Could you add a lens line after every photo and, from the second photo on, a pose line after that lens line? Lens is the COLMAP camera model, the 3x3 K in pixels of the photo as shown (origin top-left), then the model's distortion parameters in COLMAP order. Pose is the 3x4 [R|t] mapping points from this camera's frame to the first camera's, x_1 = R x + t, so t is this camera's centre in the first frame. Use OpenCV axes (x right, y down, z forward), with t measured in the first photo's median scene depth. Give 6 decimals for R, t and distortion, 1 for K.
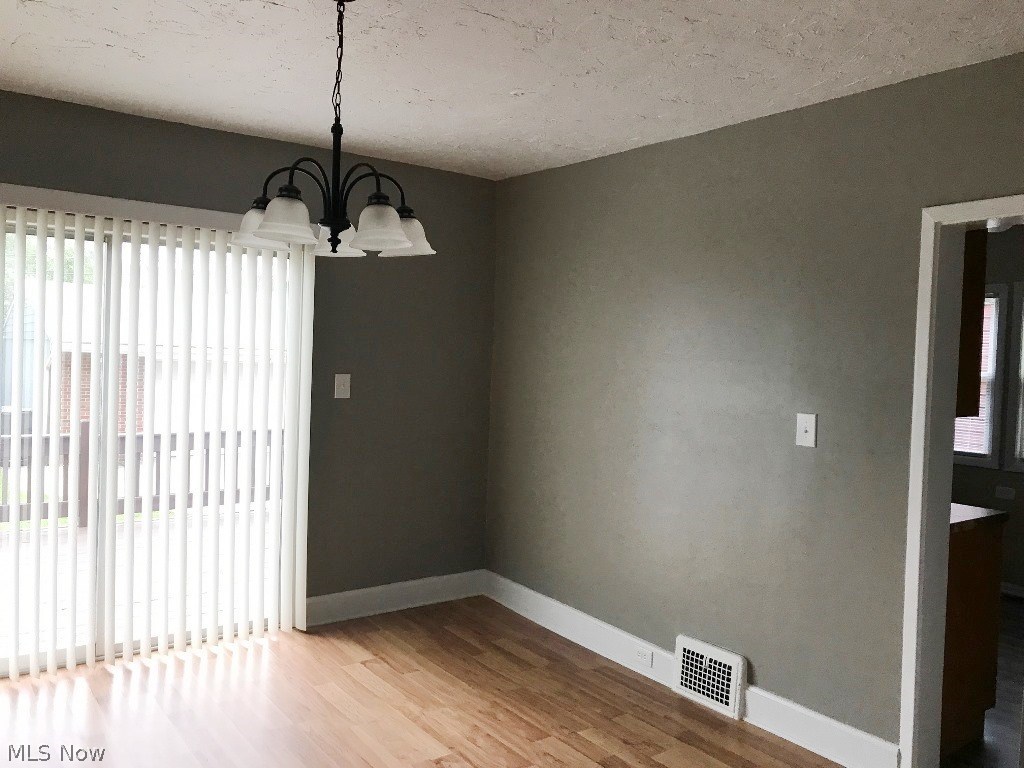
lens RADIAL K [[851.9, 0, 512.0], [0, 851.9, 384.0], [0, 0, 1]] dist [0.087987, -0.002539]
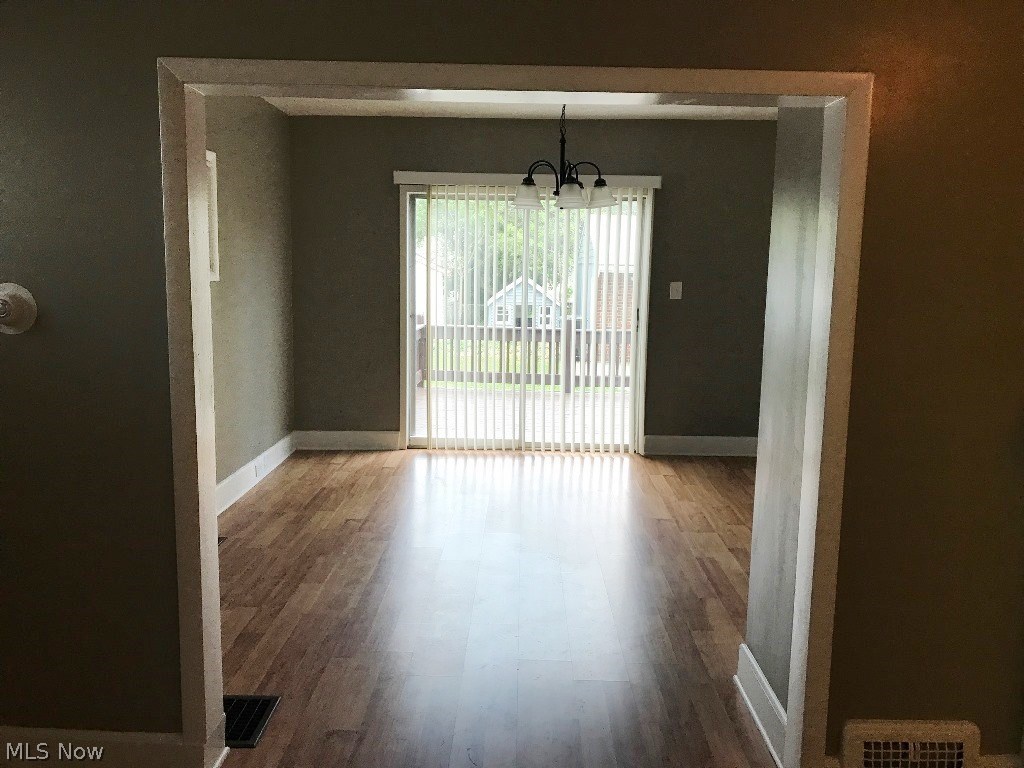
lens RADIAL K [[851.9, 0, 512.0], [0, 851.9, 384.0], [0, 0, 1]] dist [0.087987, -0.002539]
pose [[0.797690, 0.056395, -0.600425, 0.455459], [0.001166, 0.995472, 0.095049, 0.022624], [0.603066, -0.076519, 0.794012, -0.294752]]
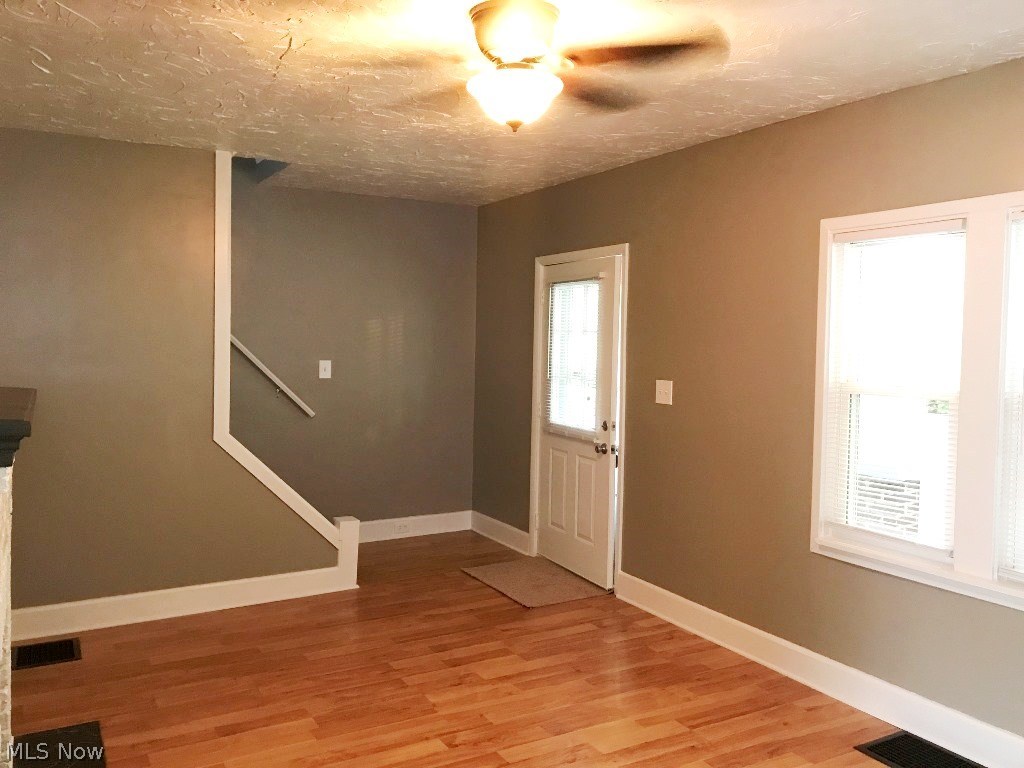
lens RADIAL K [[851.9, 0, 512.0], [0, 851.9, 384.0], [0, 0, 1]] dist [0.087987, -0.002539]
pose [[0.114028, -0.073017, 0.990791, -1.372296], [0.019850, 0.997264, 0.071210, -0.093988], [-0.993279, 0.011547, 0.115166, 1.118647]]
